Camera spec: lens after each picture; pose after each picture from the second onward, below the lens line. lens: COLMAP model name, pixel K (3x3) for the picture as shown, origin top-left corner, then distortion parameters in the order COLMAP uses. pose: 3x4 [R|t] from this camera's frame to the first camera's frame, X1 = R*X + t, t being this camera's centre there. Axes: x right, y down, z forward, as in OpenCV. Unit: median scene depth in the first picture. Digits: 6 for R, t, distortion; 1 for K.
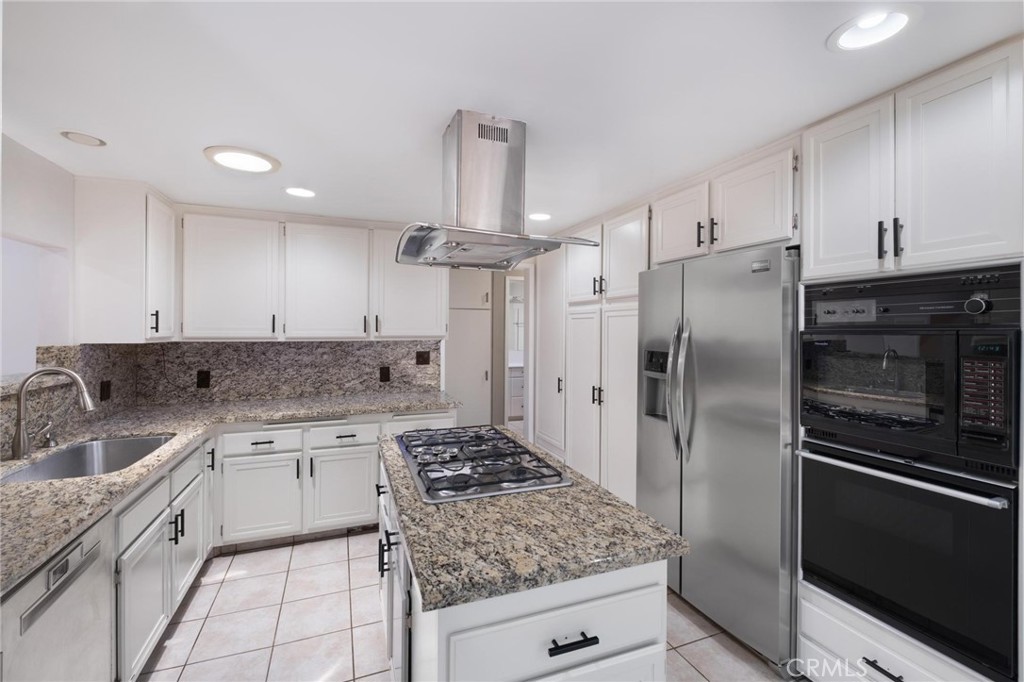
lens RADIAL K [[443.0, 0, 511.3], [0, 443.0, 333.7], [0, 0, 1]] dist [0.003729, -0.007191]
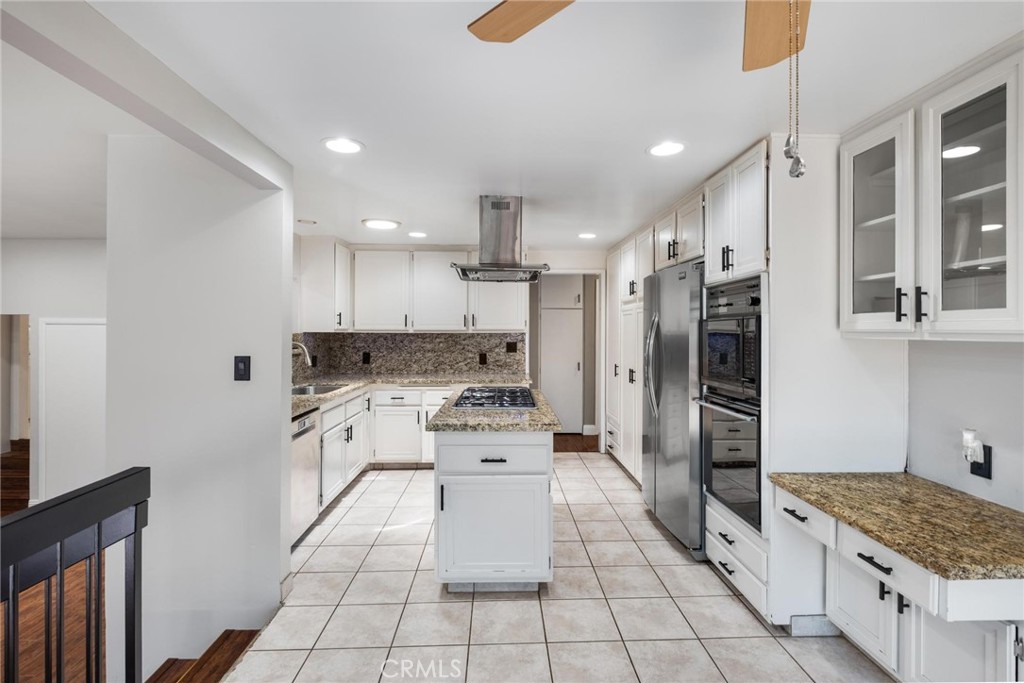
lens RADIAL K [[484.9, 0, 515.2], [0, 484.9, 336.8], [0, 0, 1]] dist [-0.000415, -0.000352]
pose [[0.944253, 0.003249, -0.329205, 0.343182], [-0.003142, 0.999995, 0.000857, 0.028998], [0.329206, 0.000225, 0.944258, -0.410586]]
